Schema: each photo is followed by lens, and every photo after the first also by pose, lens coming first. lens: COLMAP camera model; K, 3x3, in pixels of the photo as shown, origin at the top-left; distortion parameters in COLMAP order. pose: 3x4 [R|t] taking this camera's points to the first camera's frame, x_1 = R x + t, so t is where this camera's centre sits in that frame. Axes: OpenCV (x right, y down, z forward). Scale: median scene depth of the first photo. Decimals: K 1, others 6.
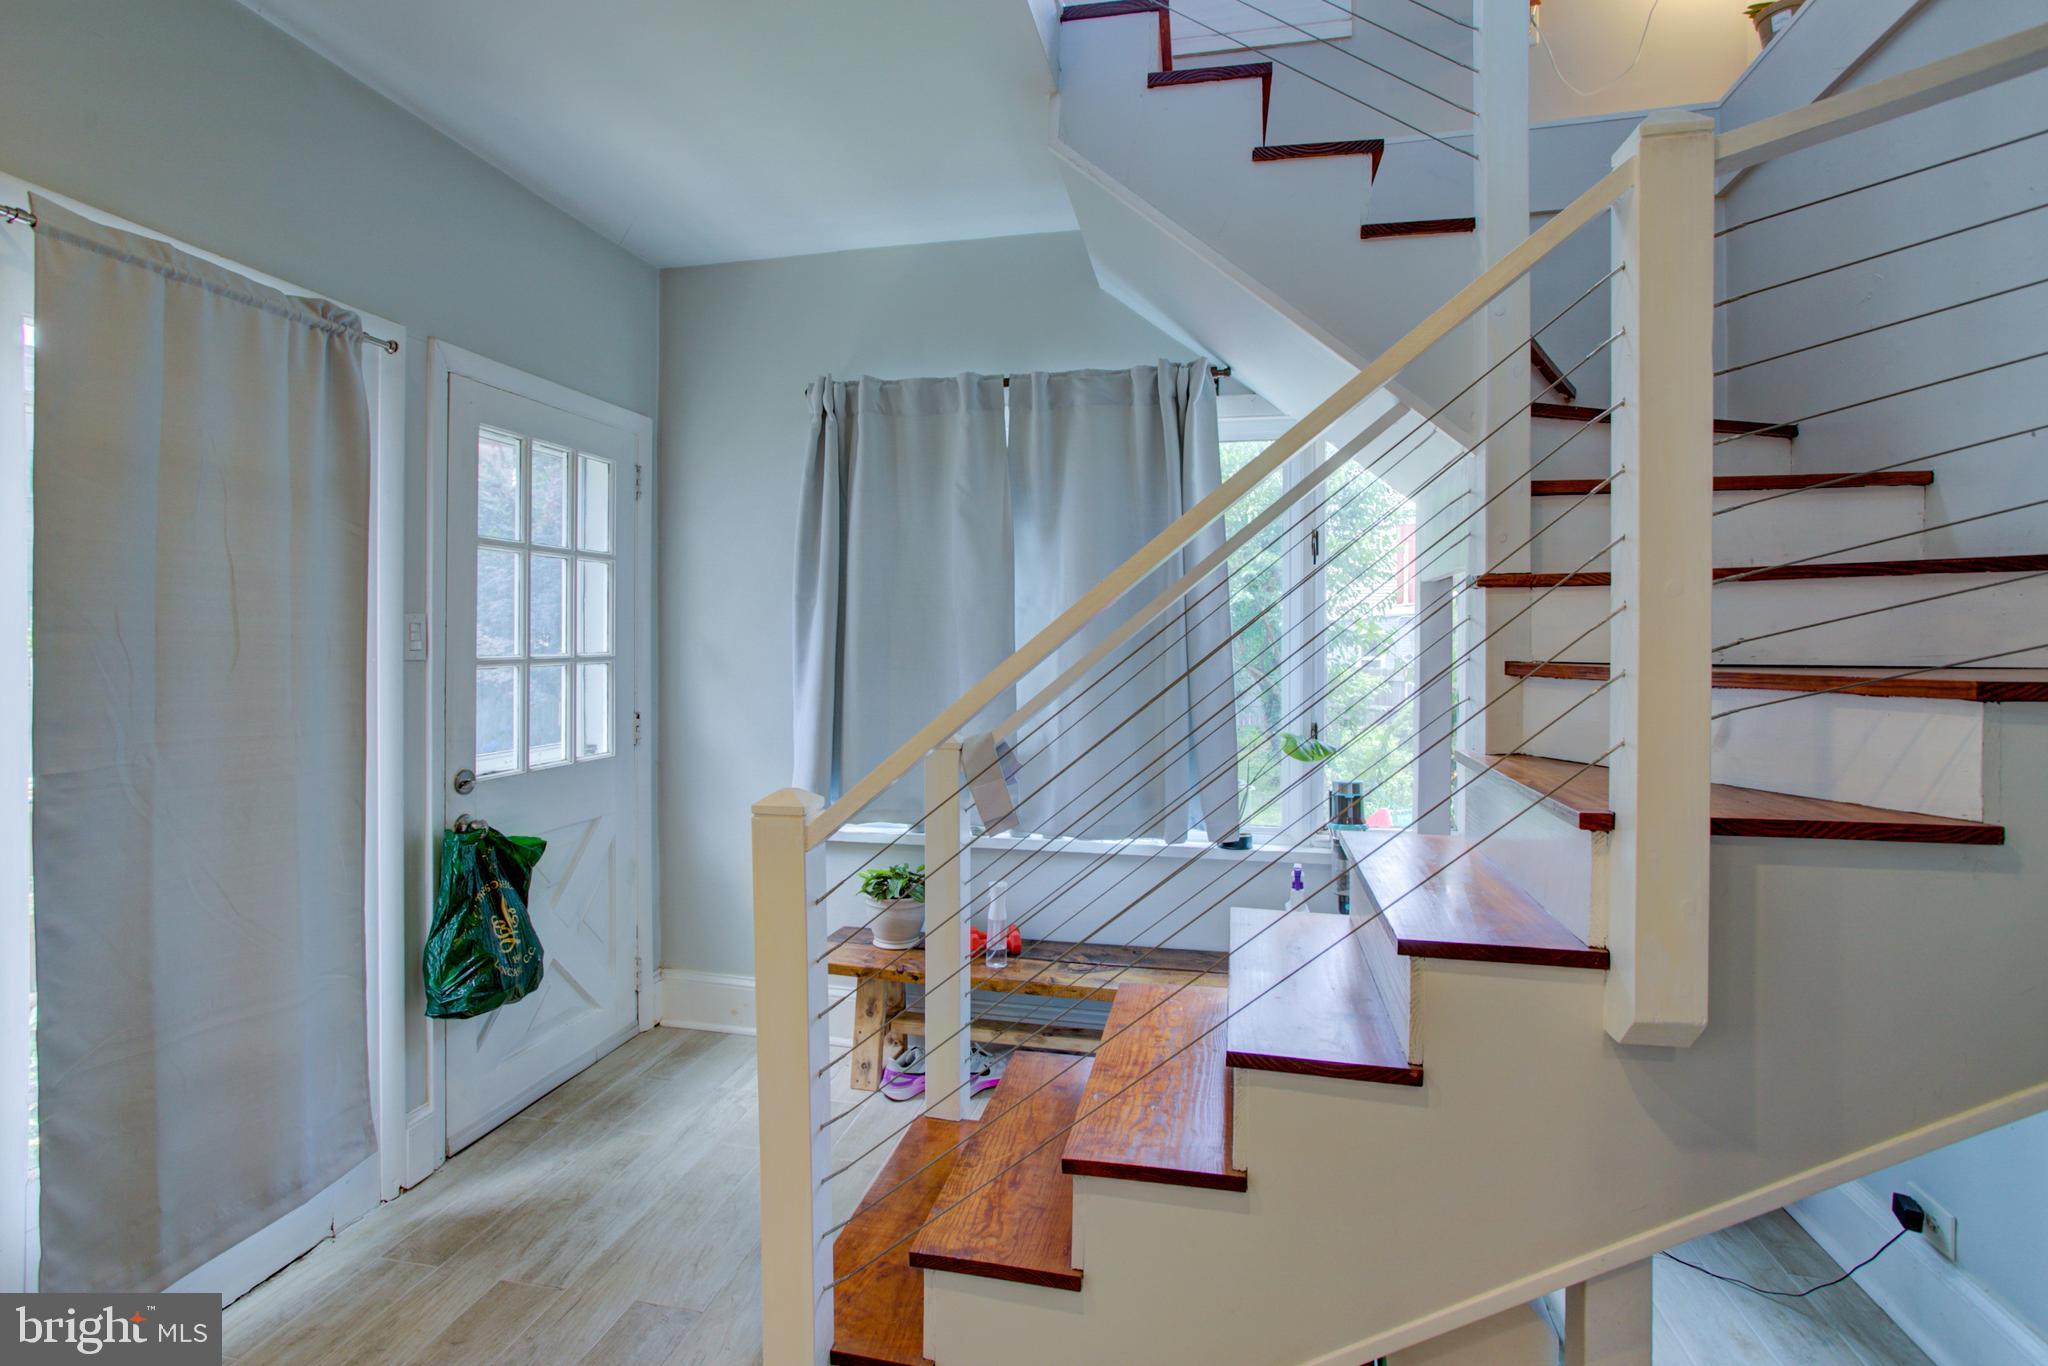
lens RADIAL K [[998.5, 0, 1013.1], [0, 998.5, 644.4], [0, 0, 1]] dist [-0.010535, 0.000427]
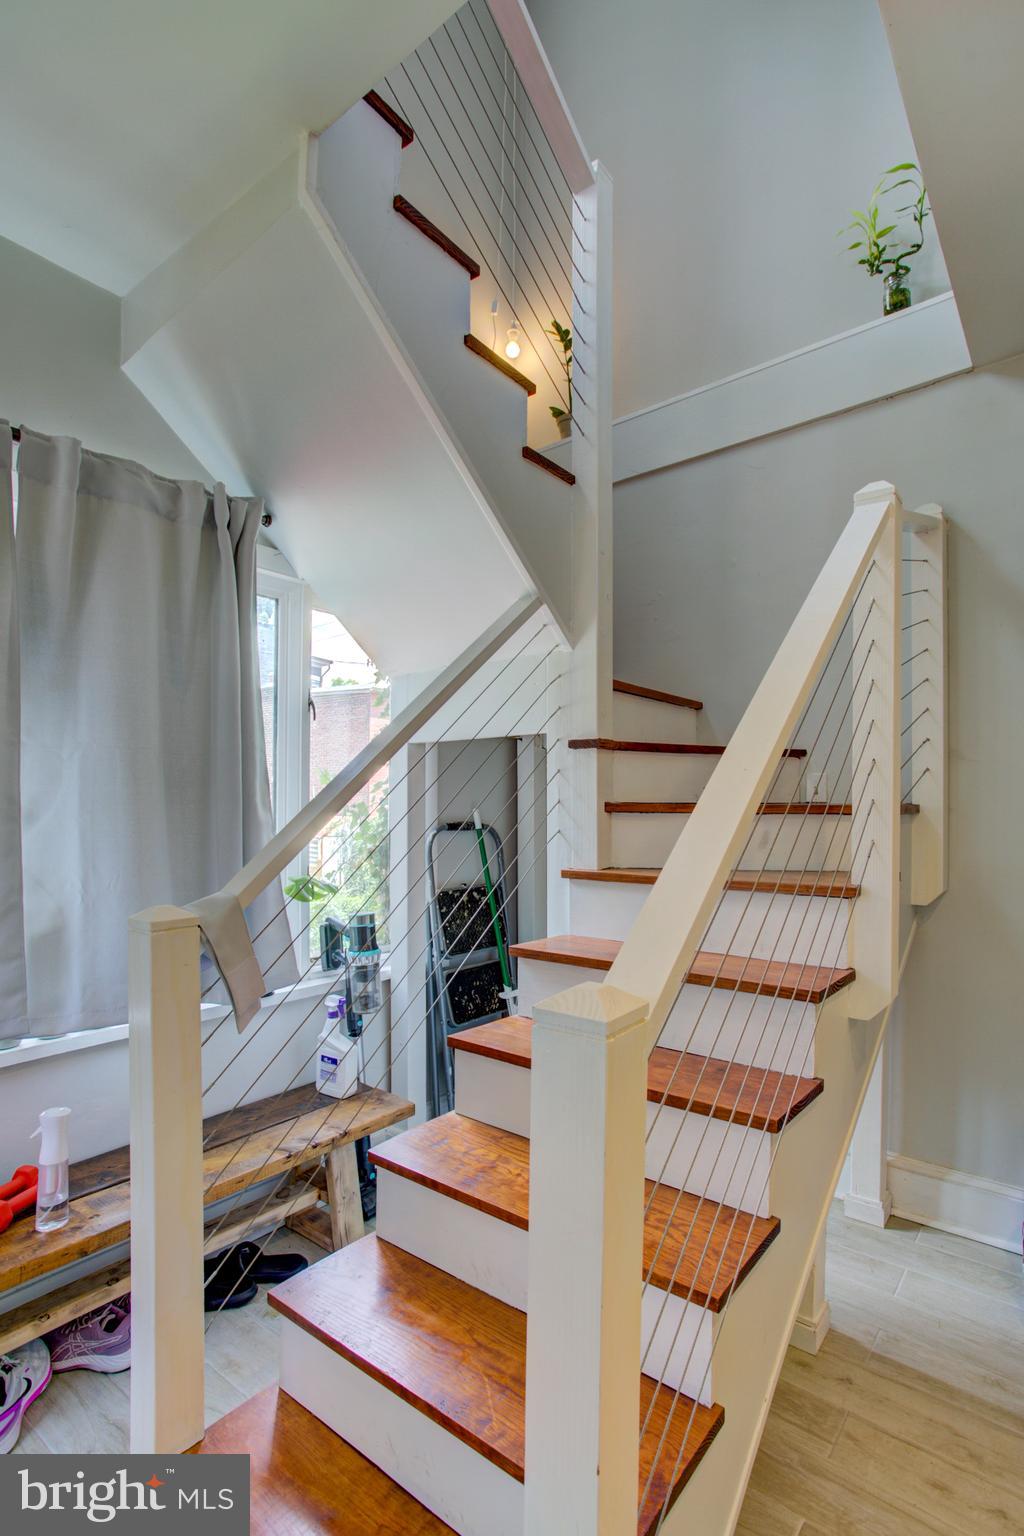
lens RADIAL K [[748.9, 0, 510.2], [0, 748.9, 808.4], [0, 0, 1]] dist [-0.010535, 0.000427]
pose [[0.438349, -0.004775, 0.898792, -0.354596], [0.009722, 0.999953, 0.000571, 0.016485], [-0.898752, 0.008488, 0.438374, 0.453383]]
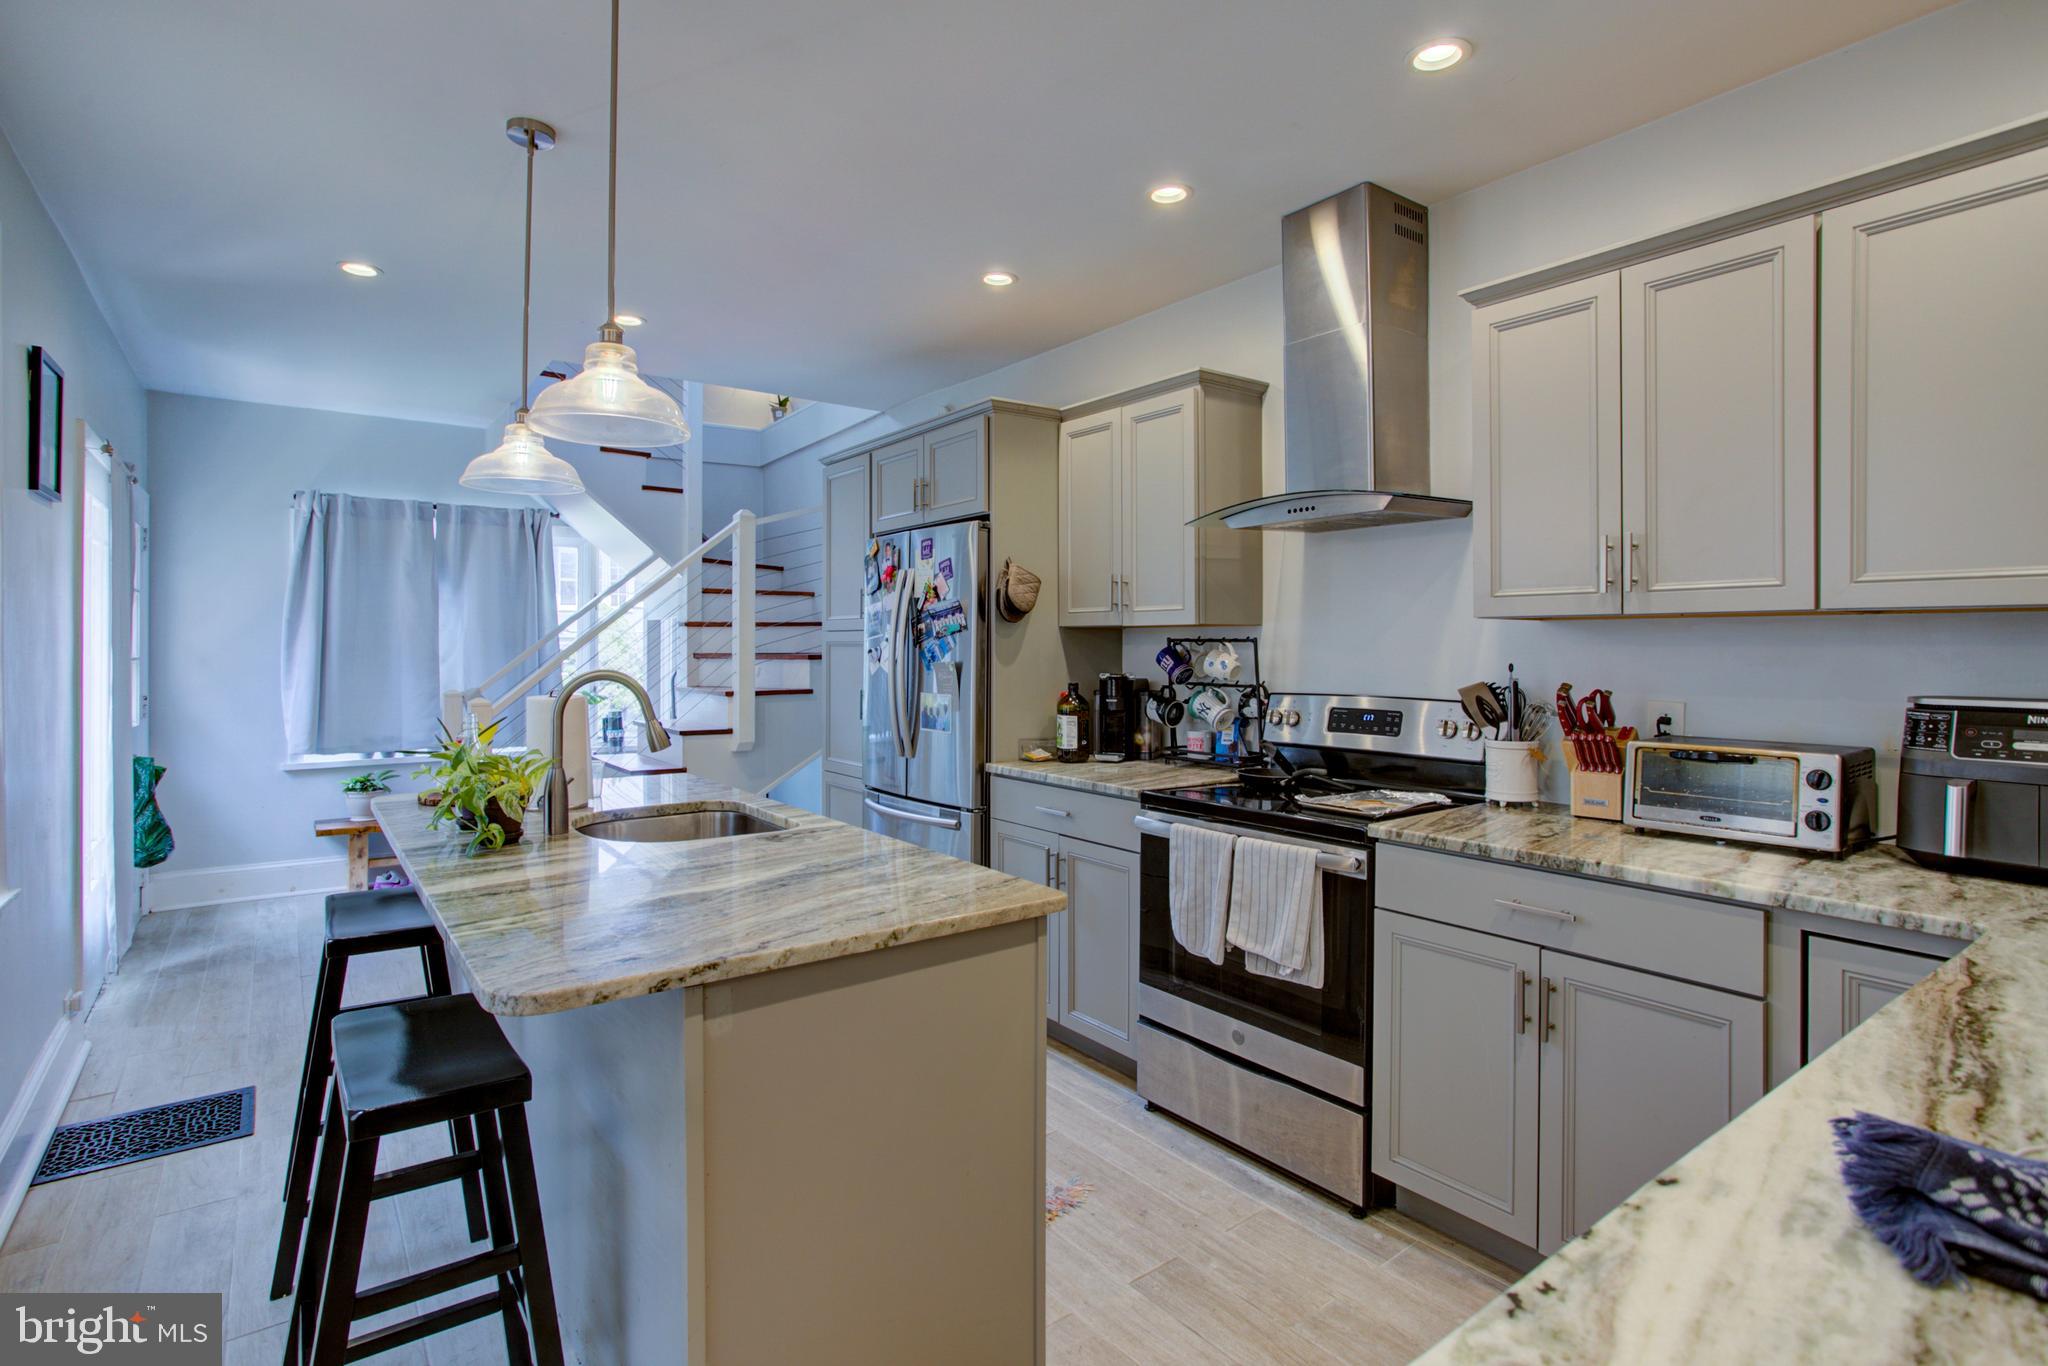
lens RADIAL K [[1022.1, 0, 1019.9], [0, 1022.1, 622.0], [0, 0, 1]] dist [-0.040009, 0.000777]
pose [[0.652832, 0.008169, 0.757458, -0.743041], [0.007362, 0.999826, -0.017128, -0.009673], [-0.757467, 0.016758, 0.652659, -1.082010]]
